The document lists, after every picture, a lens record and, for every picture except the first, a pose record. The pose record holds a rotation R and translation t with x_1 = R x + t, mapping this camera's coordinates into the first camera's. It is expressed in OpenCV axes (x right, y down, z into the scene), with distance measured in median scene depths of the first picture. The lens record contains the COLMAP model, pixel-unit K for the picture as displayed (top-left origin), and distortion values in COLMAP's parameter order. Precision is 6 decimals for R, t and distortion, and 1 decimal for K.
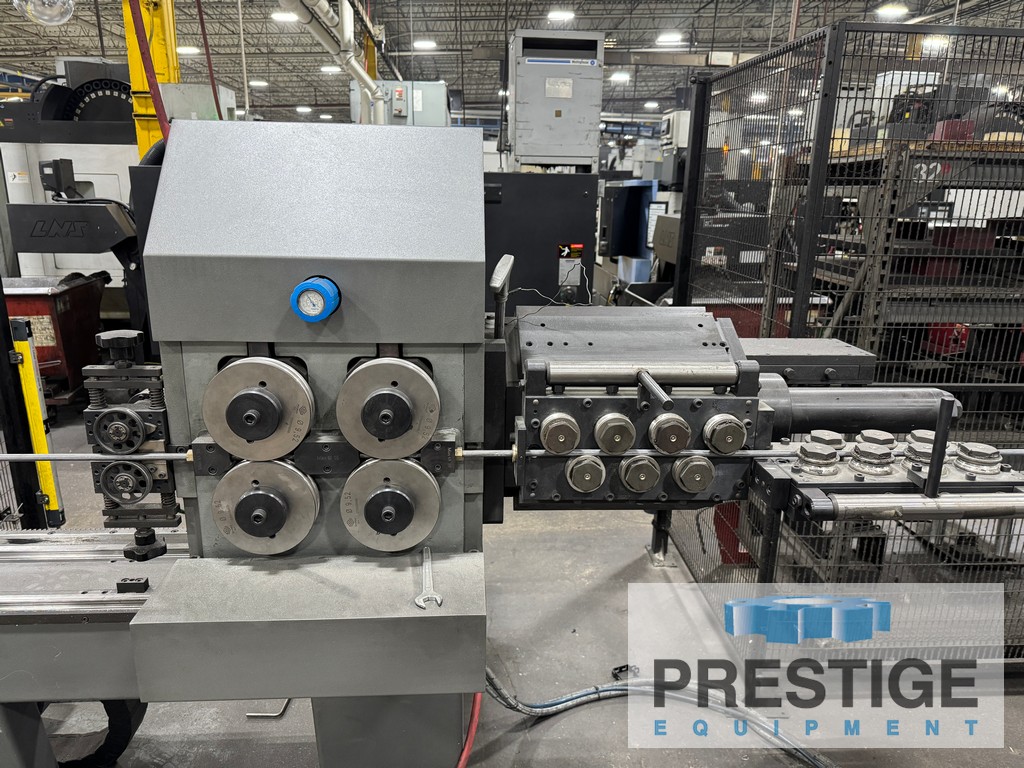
lens RADIAL K [[709.9, 0, 512.0], [0, 709.9, 384.0], [0, 0, 1]] dist [0.011025, -0.001367]
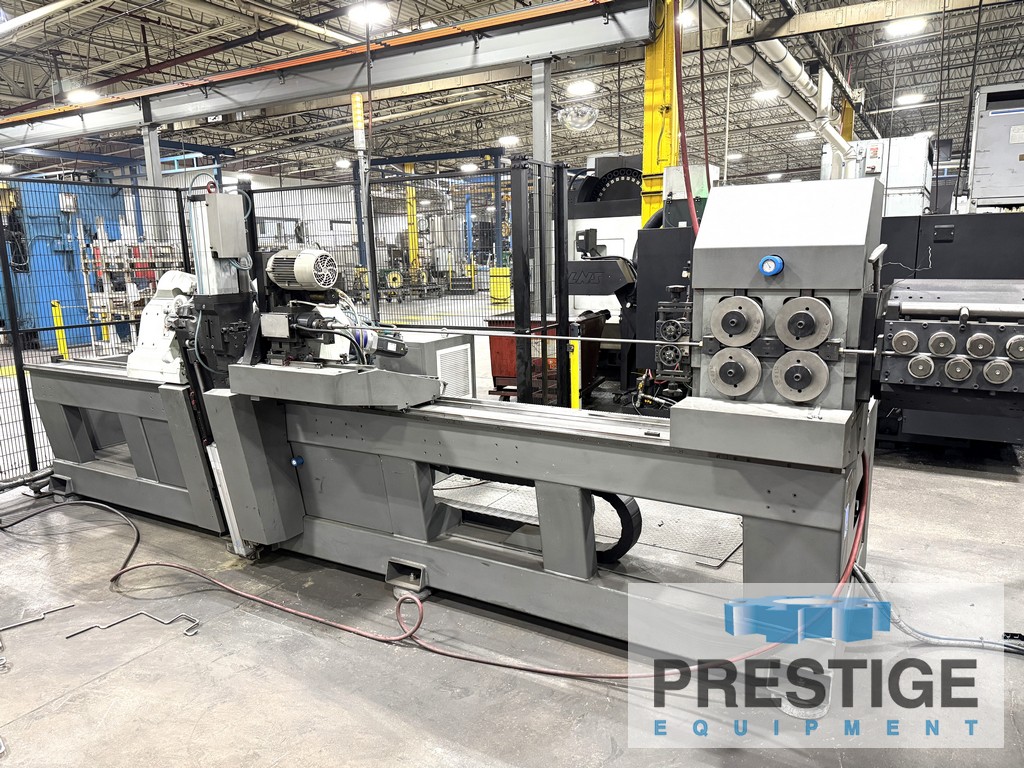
lens RADIAL K [[705.3, 0, 529.4], [0, 705.3, 385.3], [0, 0, 1]] dist [0.084069, -0.090945]
pose [[0.830858, 0.073810, -0.551568, 0.051304], [-0.120694, 0.991473, -0.049131, 0.068521], [0.543239, 0.107392, 0.832682, -0.177884]]
